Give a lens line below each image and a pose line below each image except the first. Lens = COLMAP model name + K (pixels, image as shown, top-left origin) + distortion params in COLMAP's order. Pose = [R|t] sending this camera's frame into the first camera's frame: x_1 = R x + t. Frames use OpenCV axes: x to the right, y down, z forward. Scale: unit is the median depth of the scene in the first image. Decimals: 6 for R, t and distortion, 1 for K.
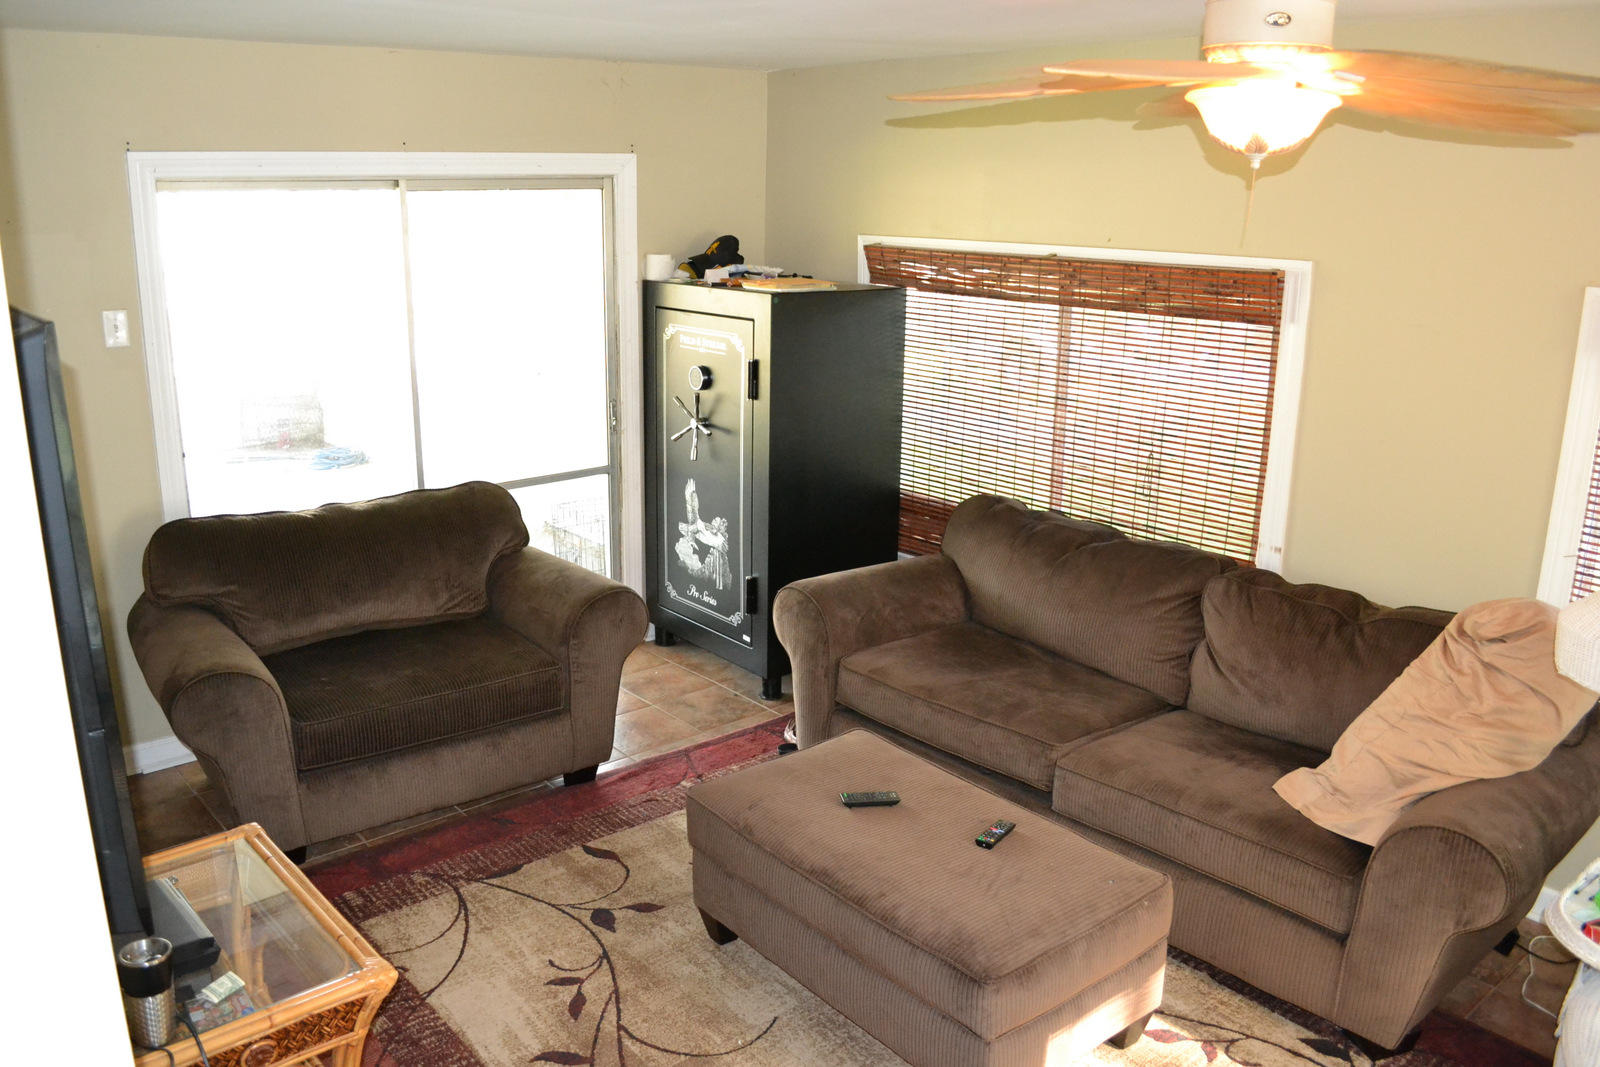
lens RADIAL K [[1286.0, 0, 799.7], [0, 1286.0, 529.7], [0, 0, 1]] dist [-0.080937, 0.006839]
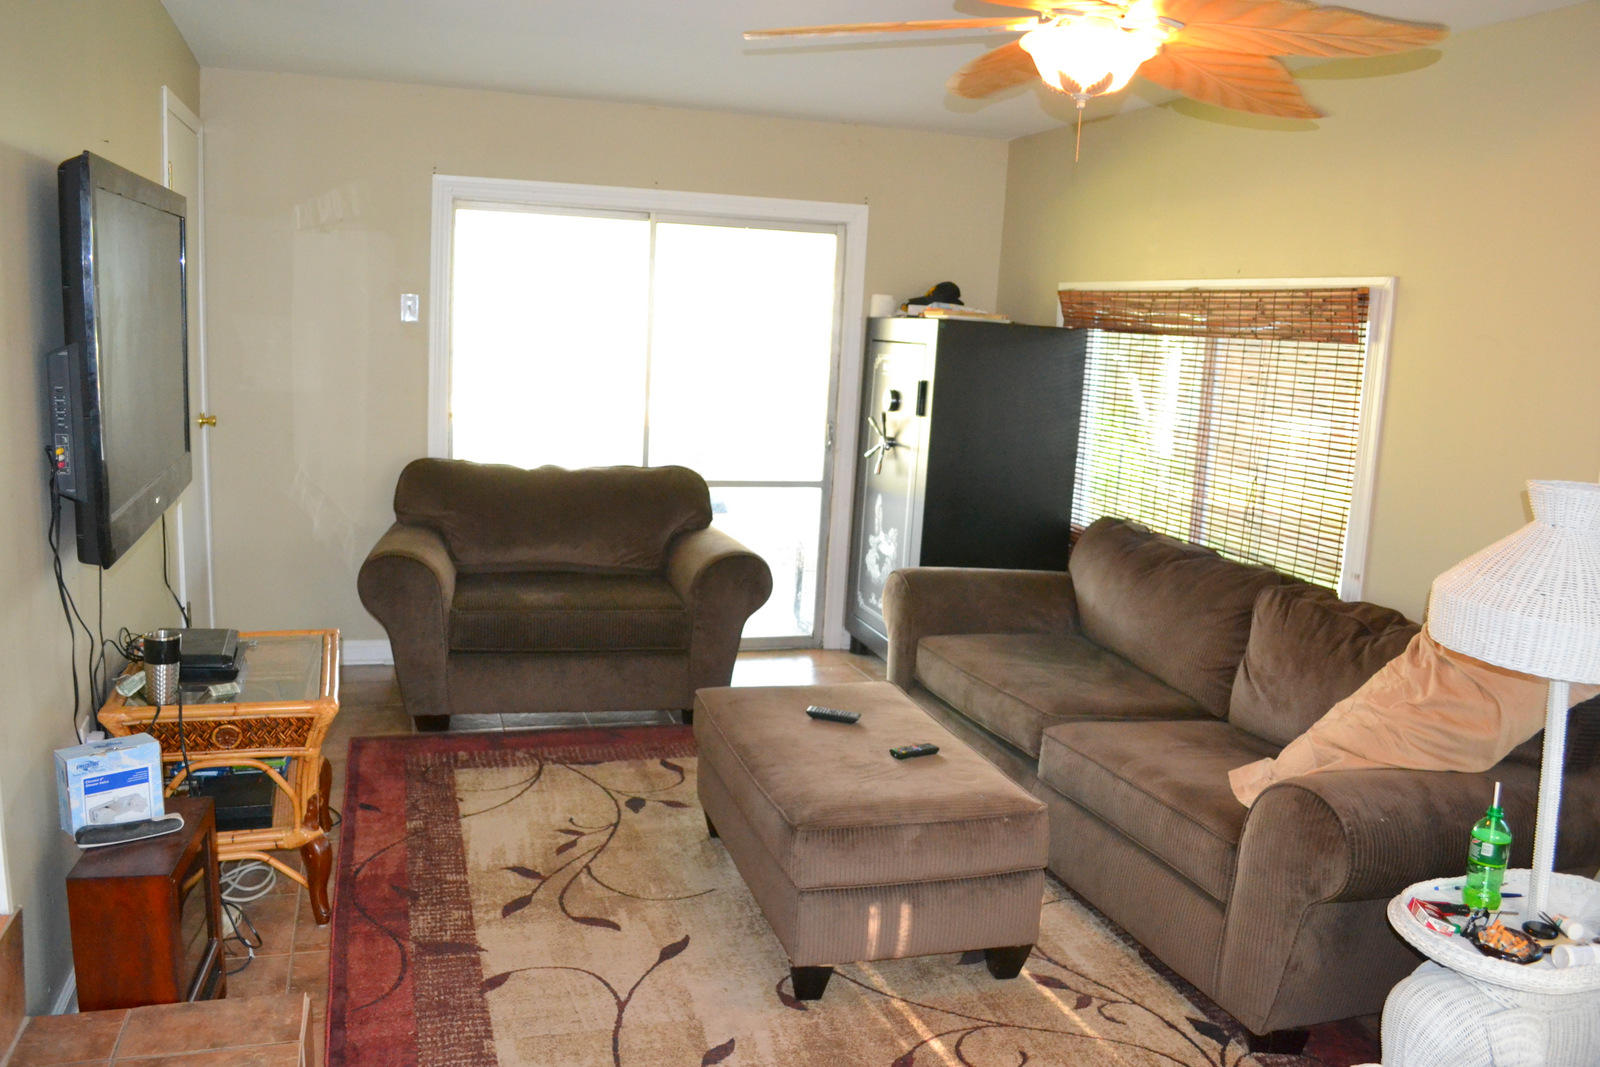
lens RADIAL K [[1286.0, 0, 799.7], [0, 1286.0, 529.7], [0, 0, 1]] dist [-0.080937, 0.006839]
pose [[0.922675, 0.099540, -0.372509, 0.337231], [-0.141953, 0.985941, -0.088149, 0.123689], [0.358498, 0.134212, 0.923833, -0.040278]]
